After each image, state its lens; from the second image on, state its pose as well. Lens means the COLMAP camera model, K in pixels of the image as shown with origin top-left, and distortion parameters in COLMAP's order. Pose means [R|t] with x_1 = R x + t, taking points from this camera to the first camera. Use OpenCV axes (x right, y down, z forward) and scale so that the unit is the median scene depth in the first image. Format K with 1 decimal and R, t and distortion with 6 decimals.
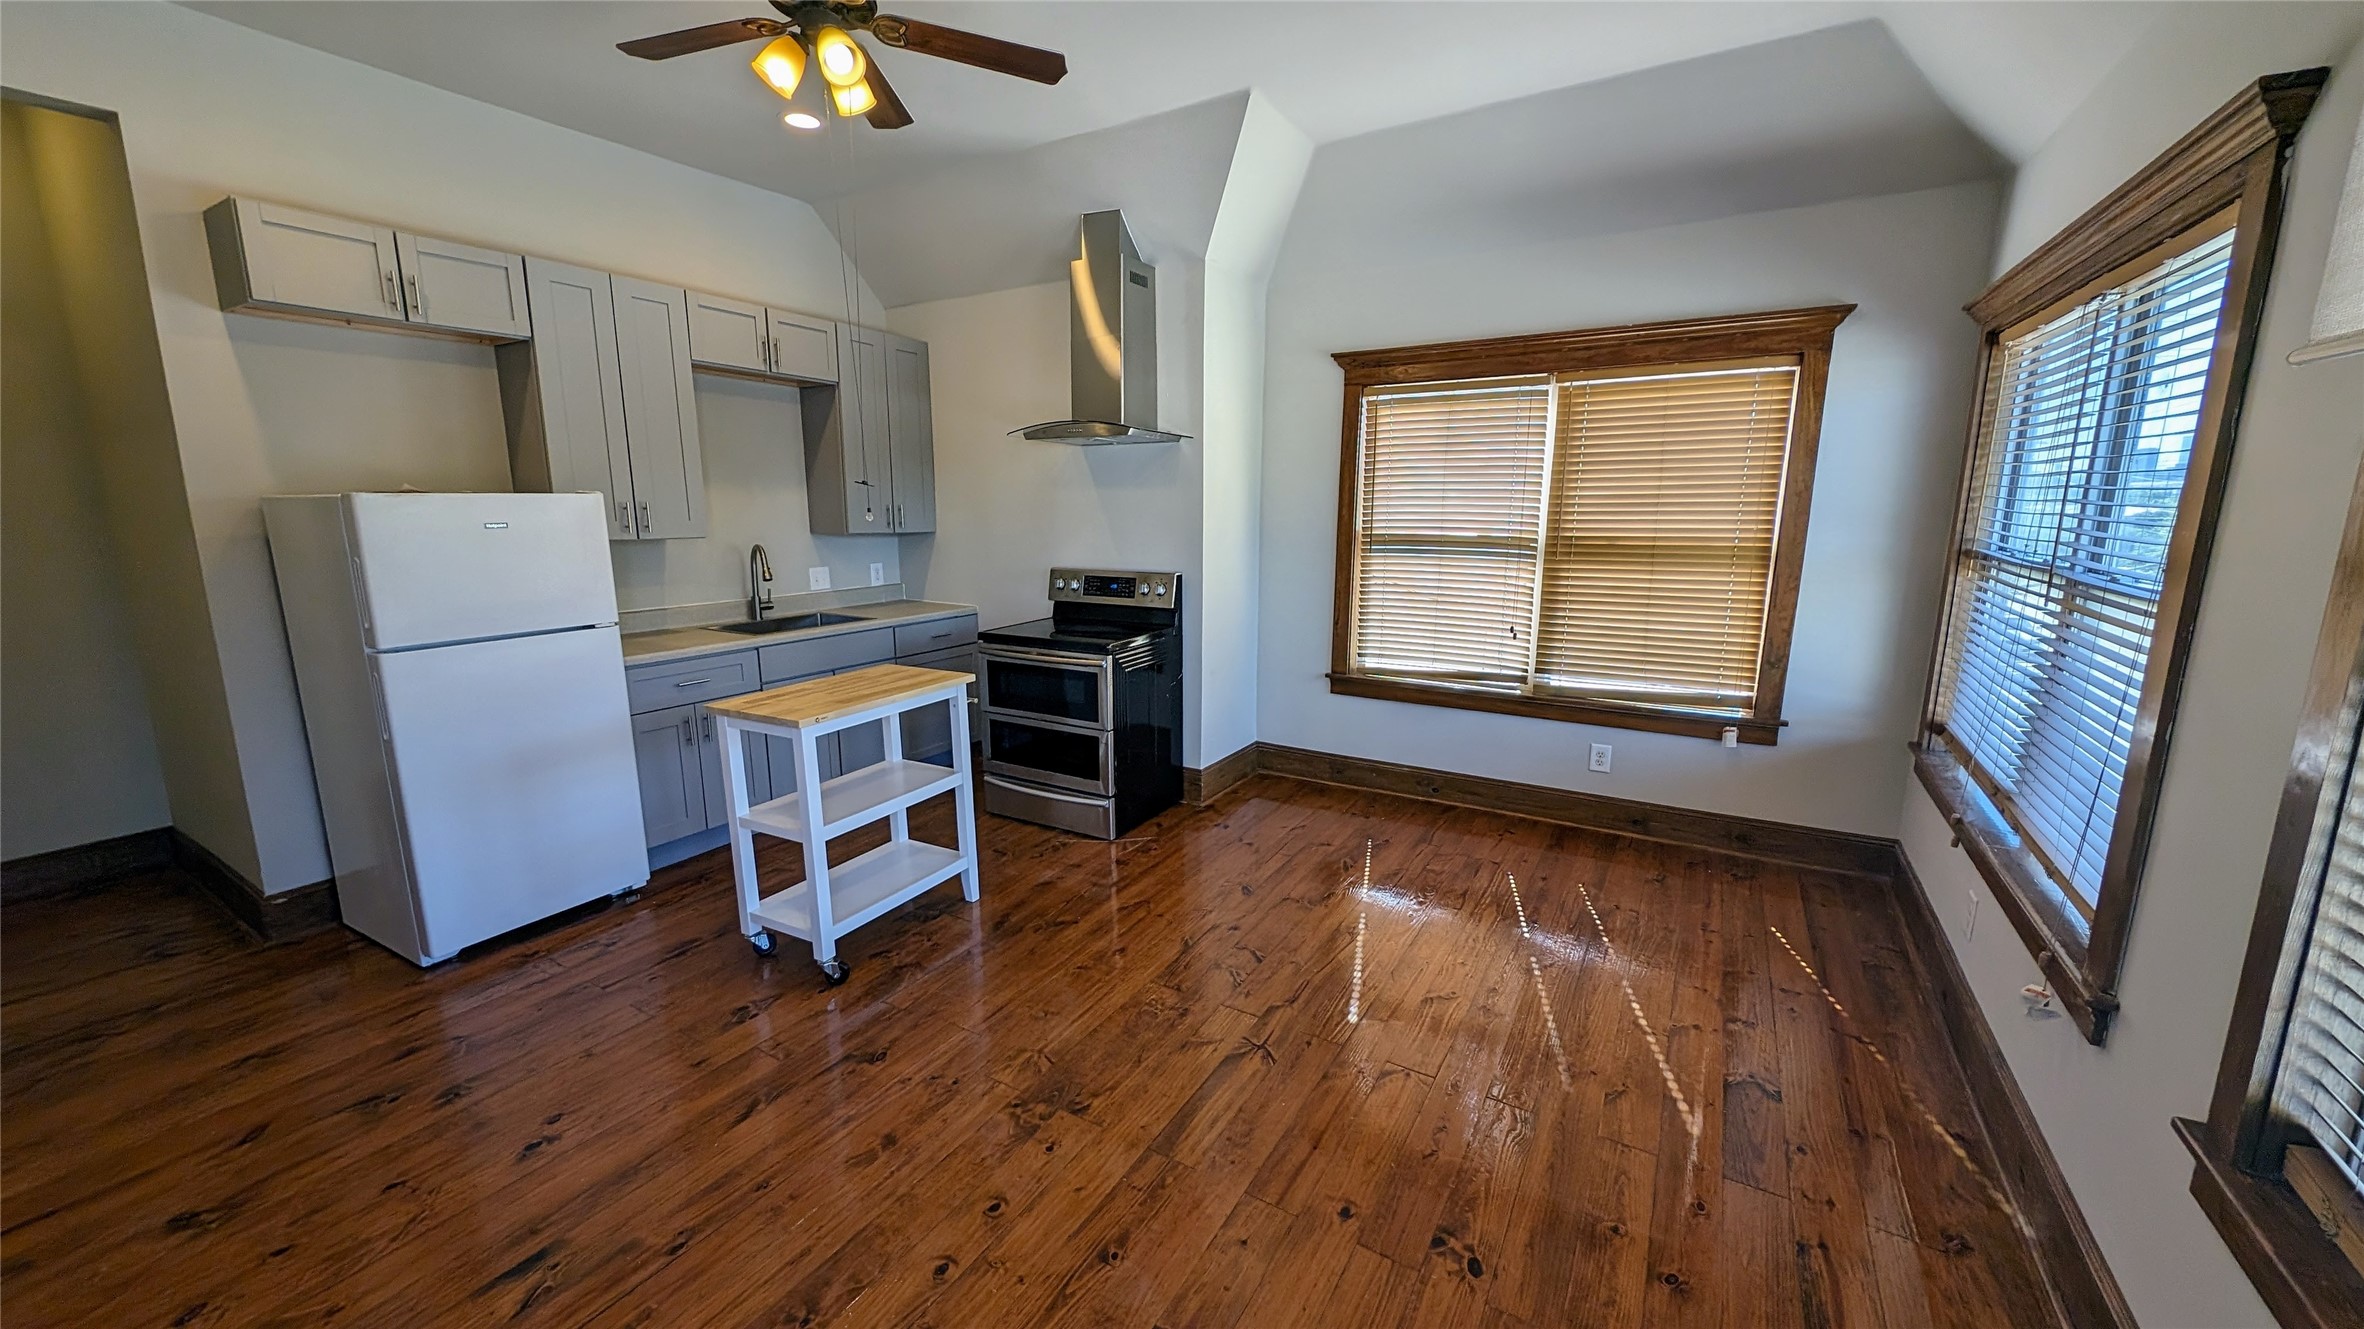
lens RADIAL K [[865.2, 0, 1179.3], [0, 865.2, 669.2], [0, 0, 1]] dist [0.001861, -0.002540]
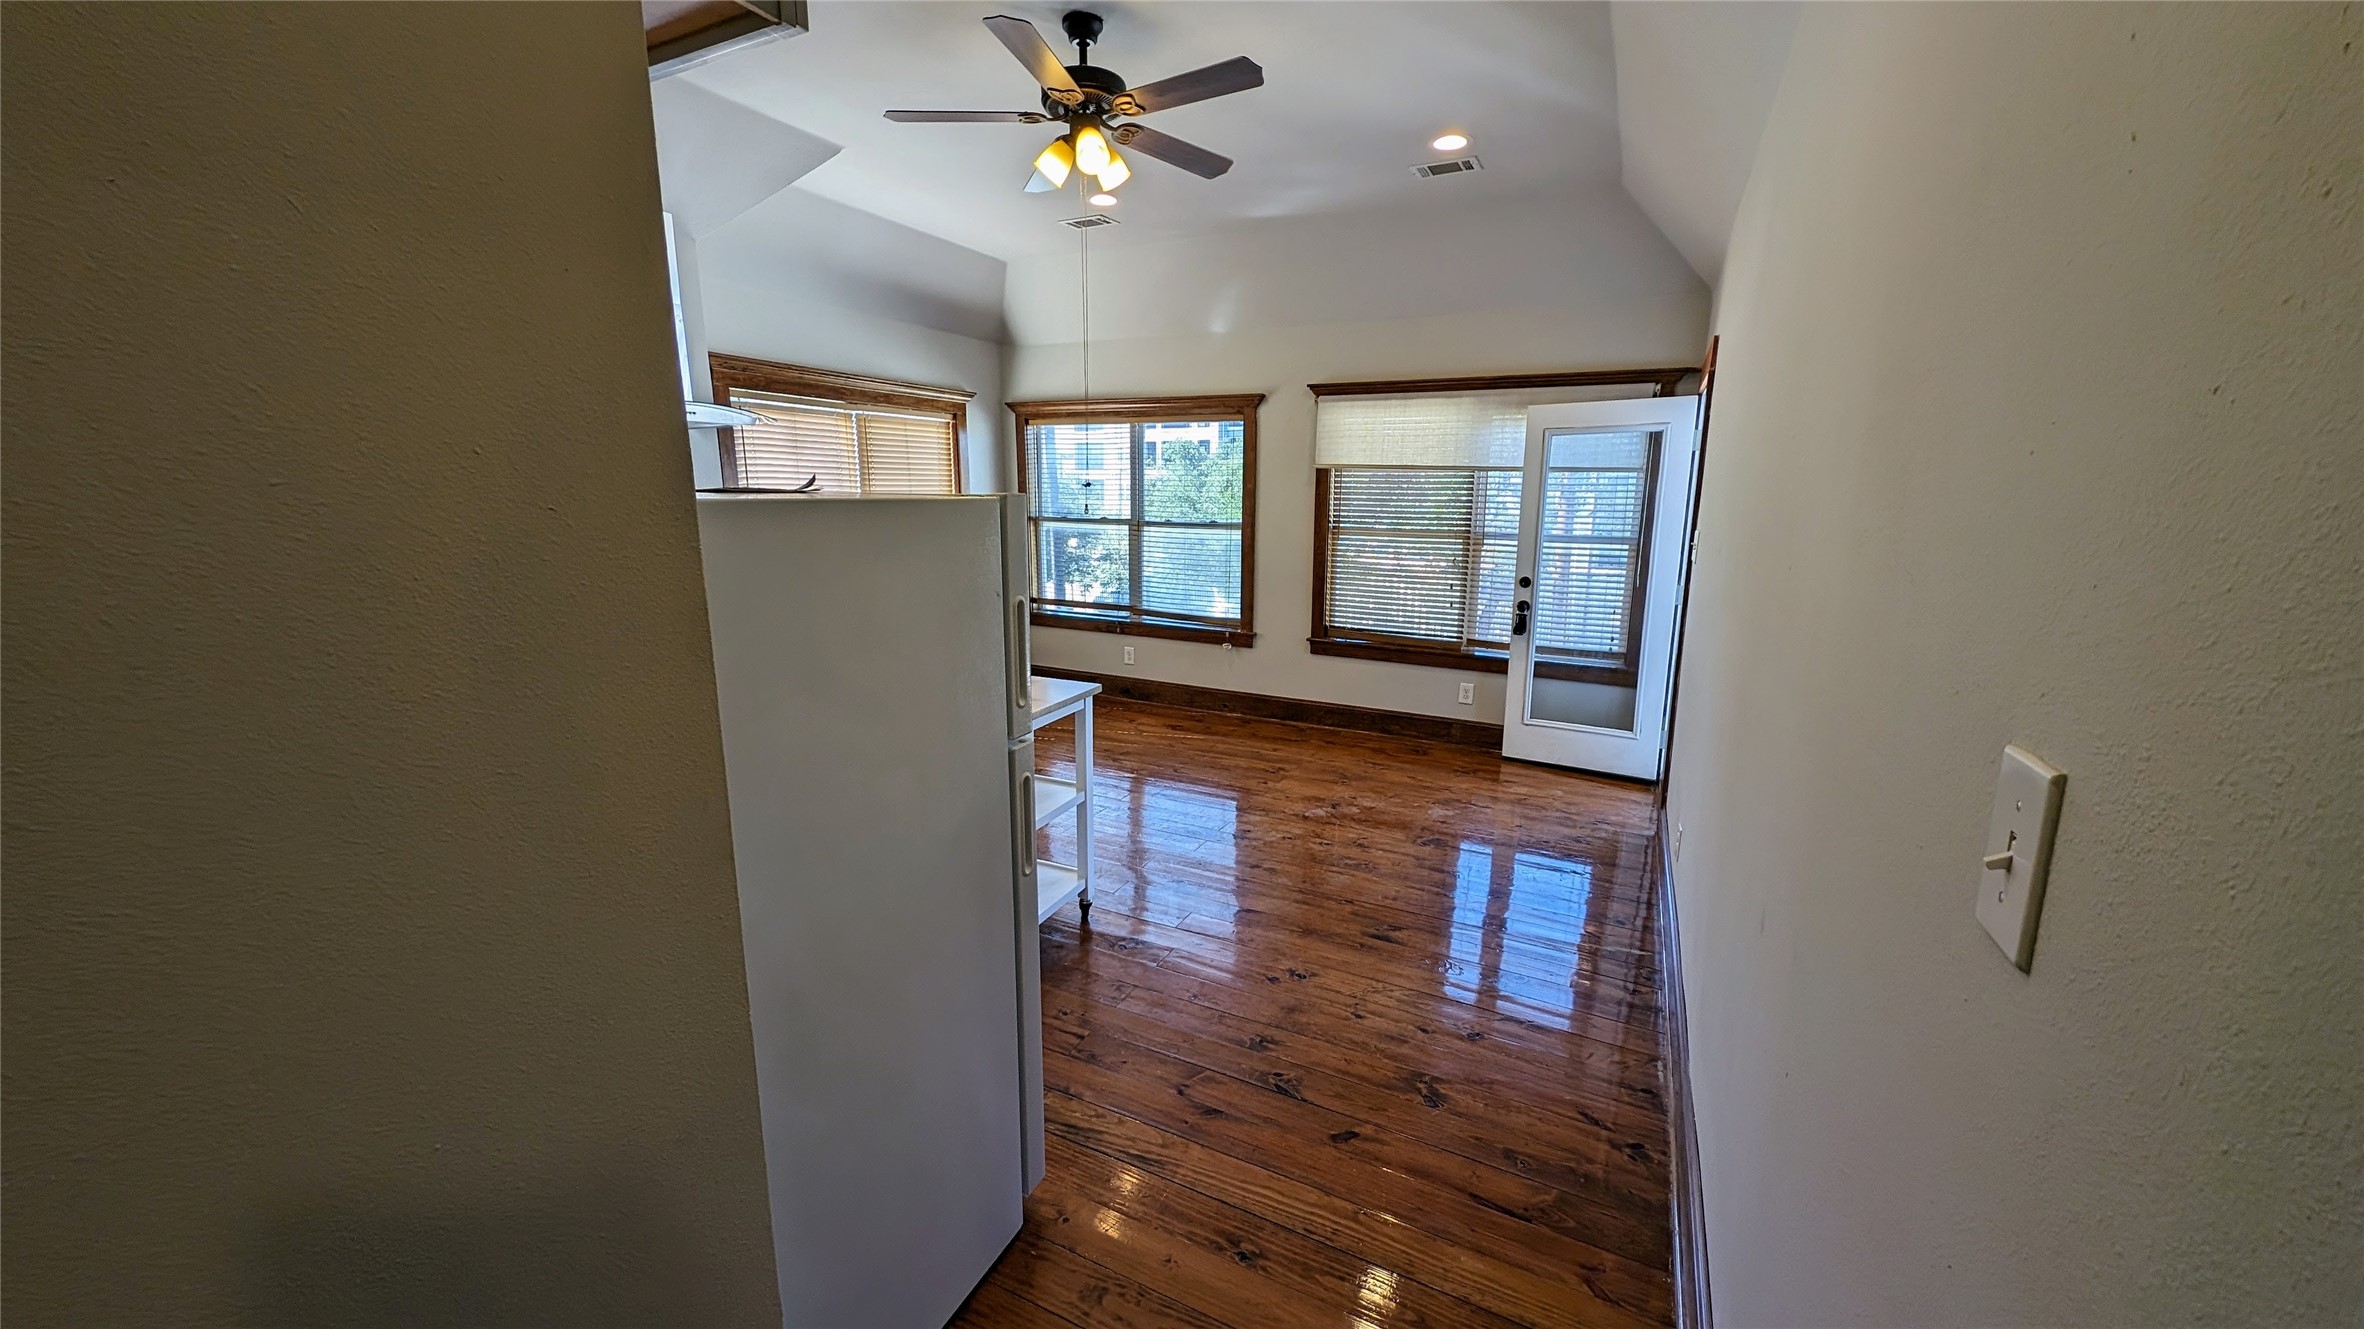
lens RADIAL K [[865.2, 0, 1179.3], [0, 865.2, 669.2], [0, 0, 1]] dist [0.001861, -0.002540]
pose [[-0.062565, -0.198665, 0.978068, -0.959570], [0.194300, 0.958813, 0.207183, -0.106846], [-0.978945, 0.203001, -0.021387, 0.548088]]
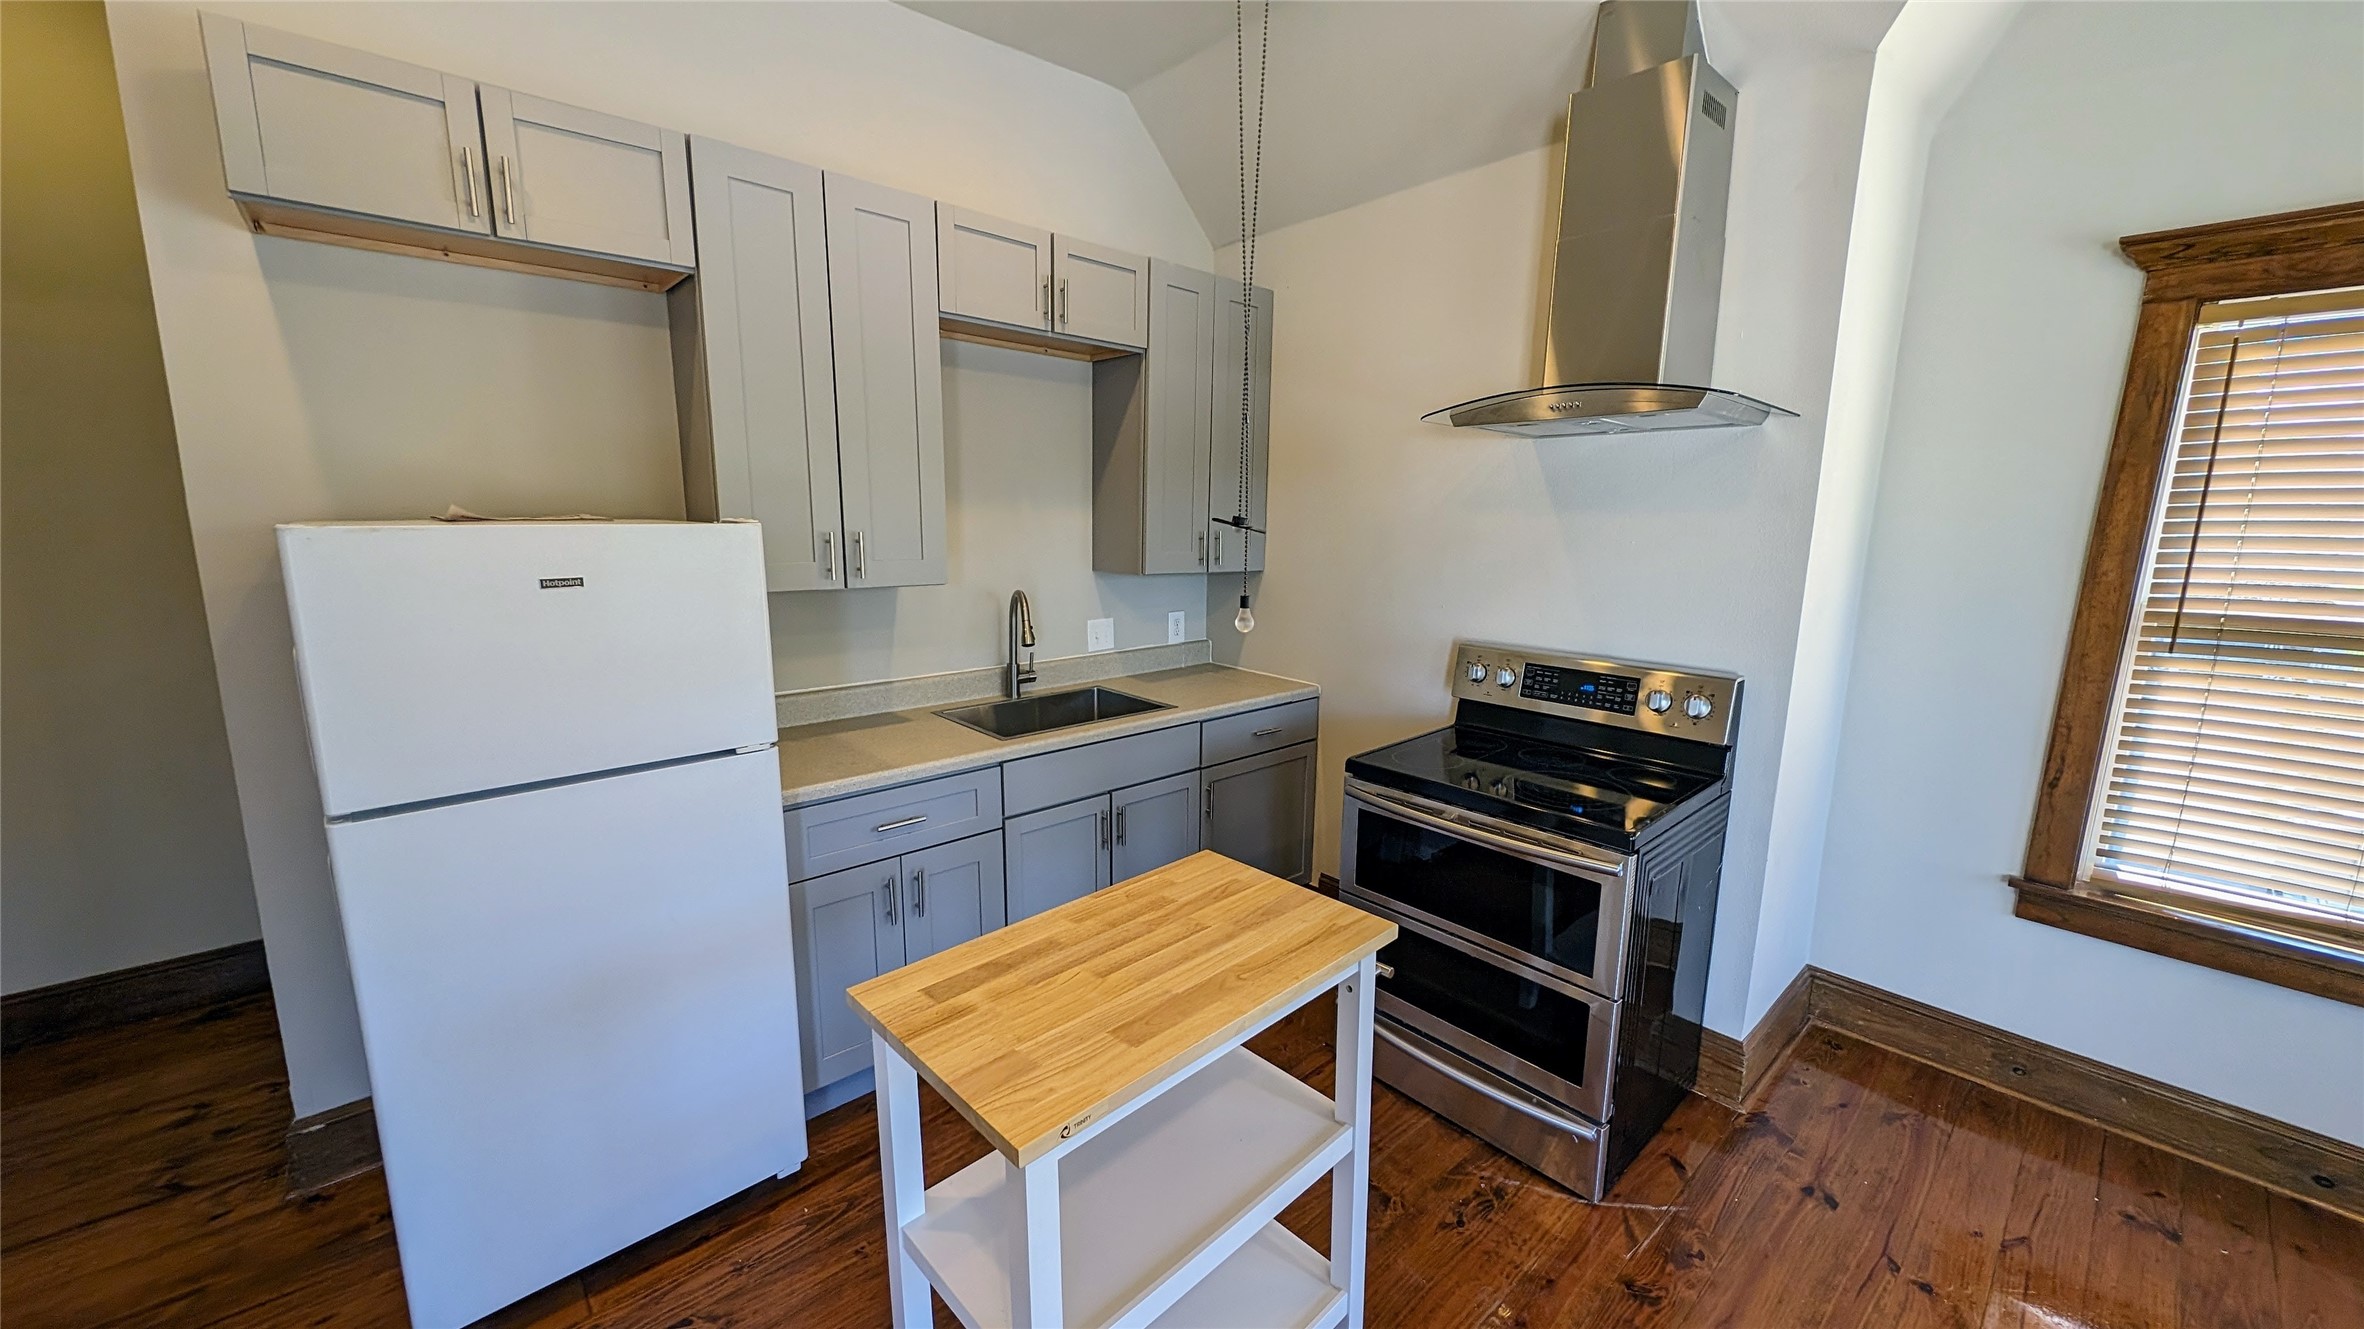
lens RADIAL K [[865.2, 0, 1179.3], [0, 865.2, 669.2], [0, 0, 1]] dist [0.001861, -0.002540]
pose [[0.953929, 0.062445, -0.293461, -0.169115], [-0.066298, 0.997795, -0.003193, -0.091025], [0.292614, 0.022502, 0.955966, 0.399336]]
